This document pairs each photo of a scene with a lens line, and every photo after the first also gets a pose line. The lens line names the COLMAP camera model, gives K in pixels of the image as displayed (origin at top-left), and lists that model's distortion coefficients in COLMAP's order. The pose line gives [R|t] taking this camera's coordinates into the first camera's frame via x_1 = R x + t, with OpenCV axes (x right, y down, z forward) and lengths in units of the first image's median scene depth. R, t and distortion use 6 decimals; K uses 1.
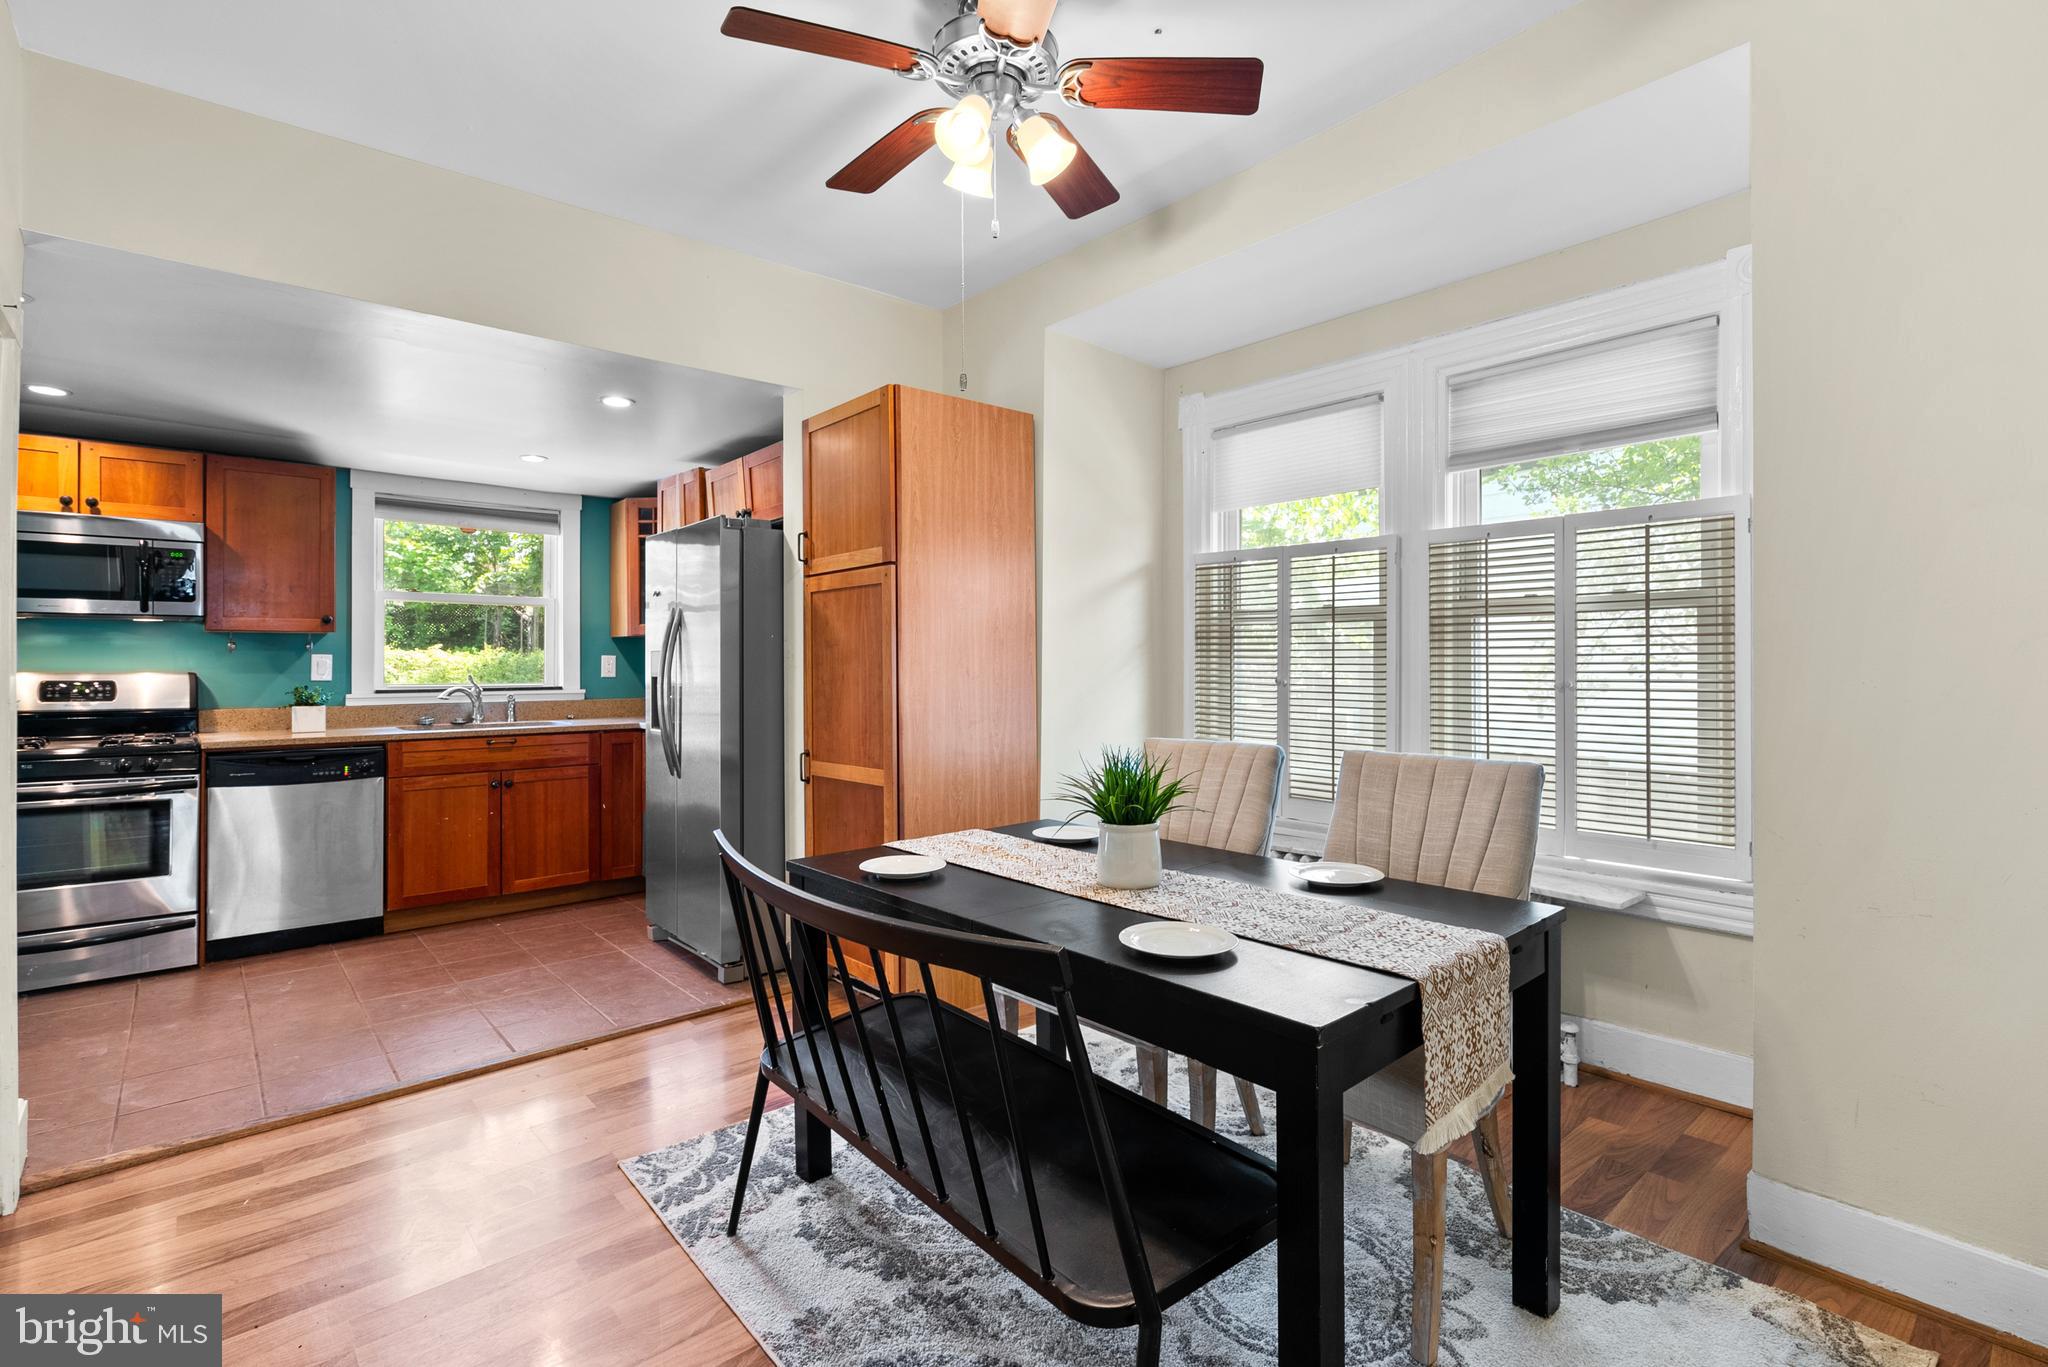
lens RADIAL K [[940.6, 0, 1022.0], [0, 940.6, 665.7], [0, 0, 1]] dist [-0.001694, 0.000180]
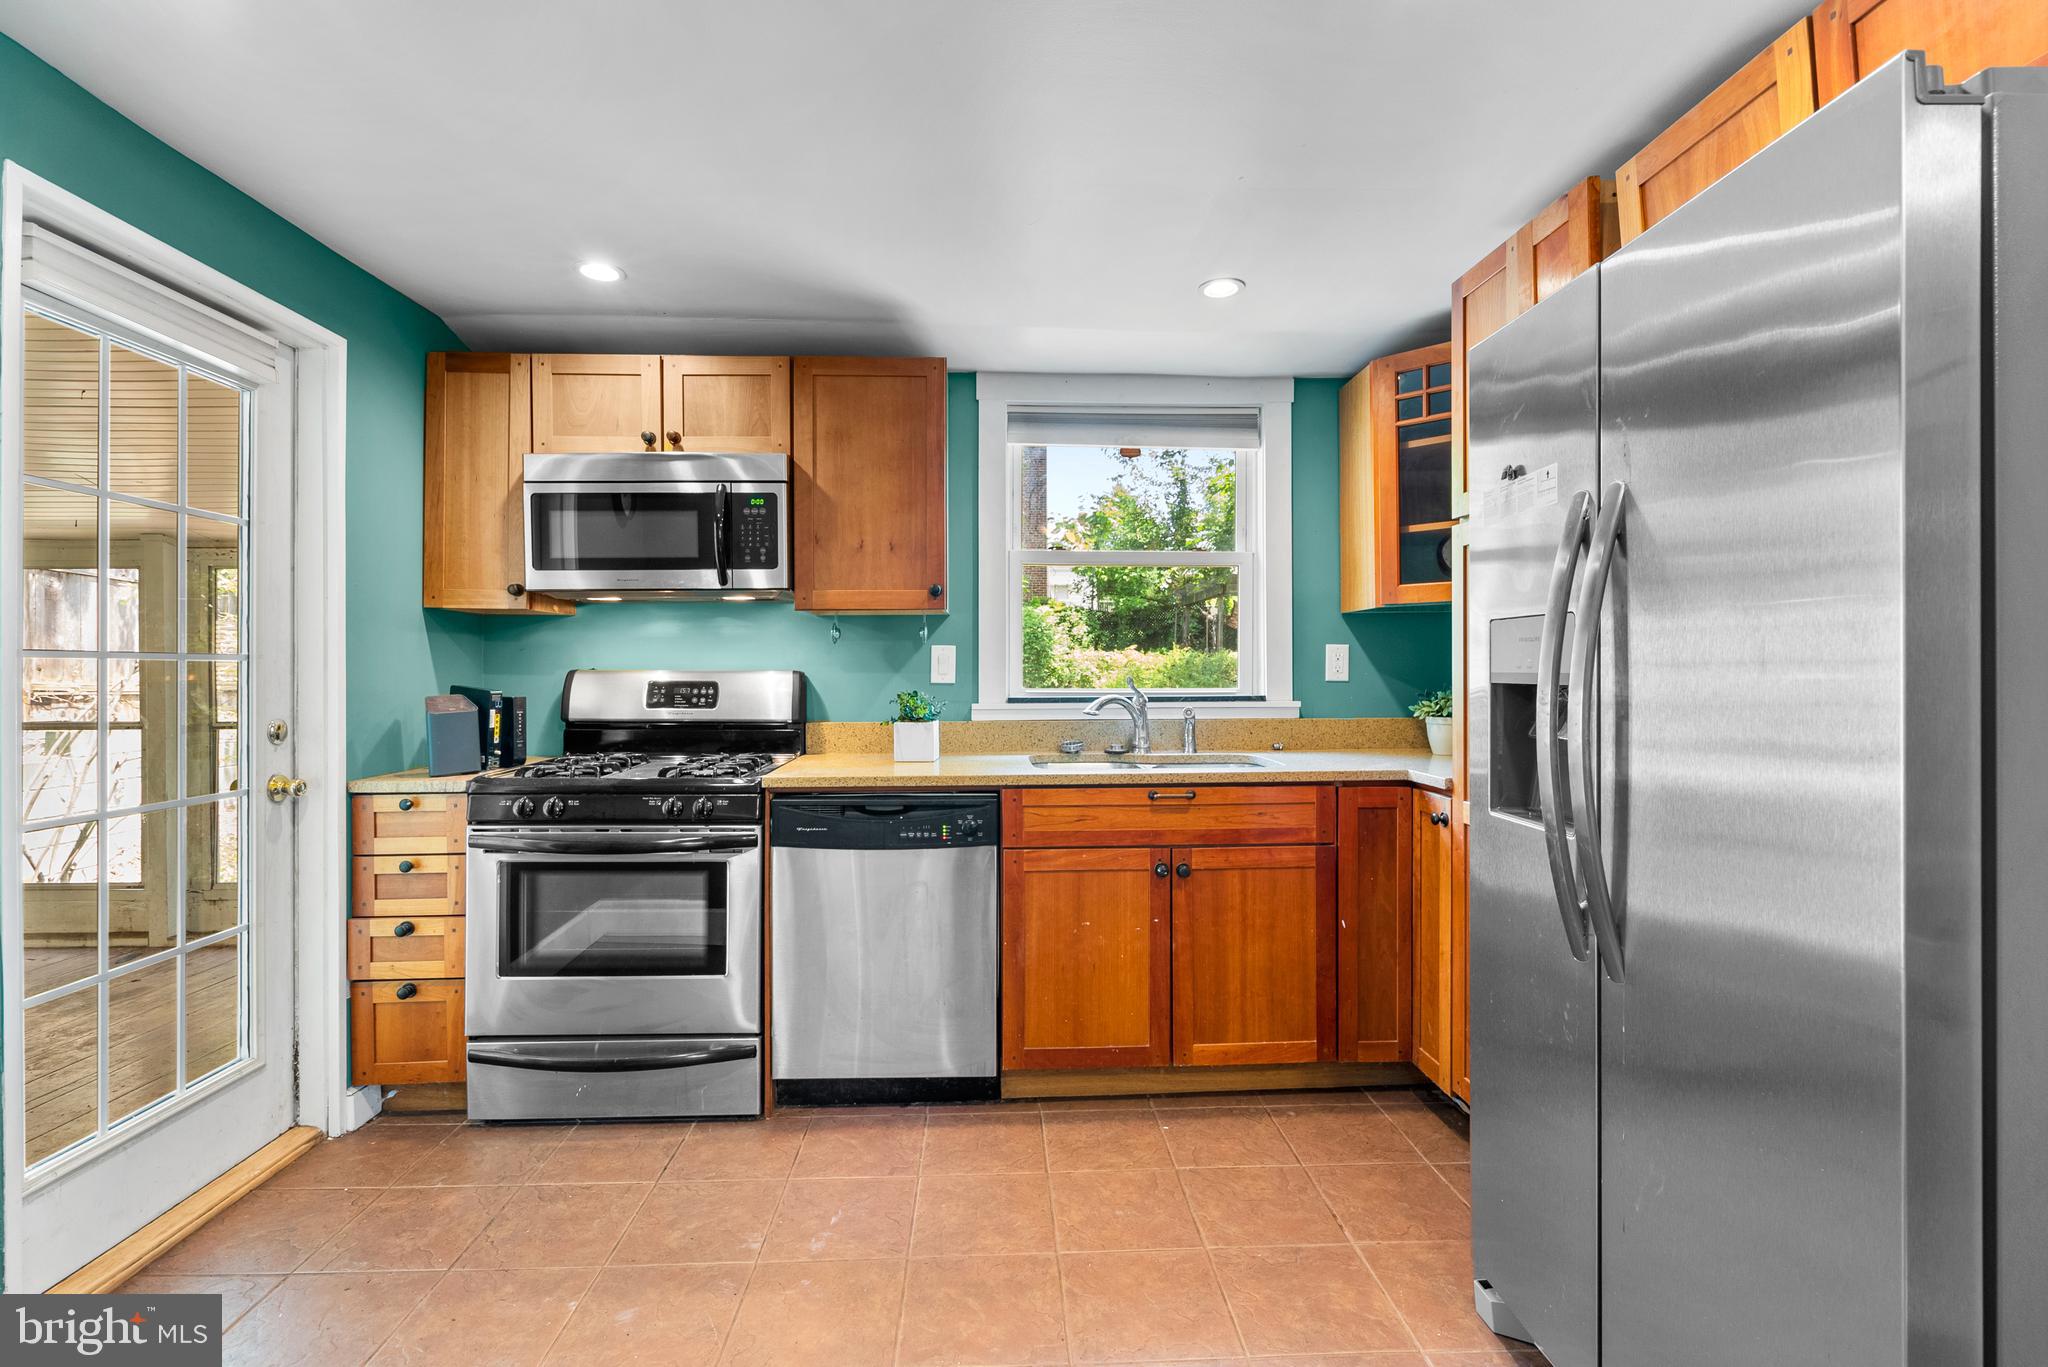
lens RADIAL K [[940.6, 0, 1021.7], [0, 940.6, 669.3], [0, 0, 1]] dist [-0.001694, 0.000180]
pose [[0.774993, 0.000261, -0.631969, -0.267471], [0.001496, 0.999996, 0.002248, 0.004275], [0.631968, -0.002688, 0.774990, 0.507188]]
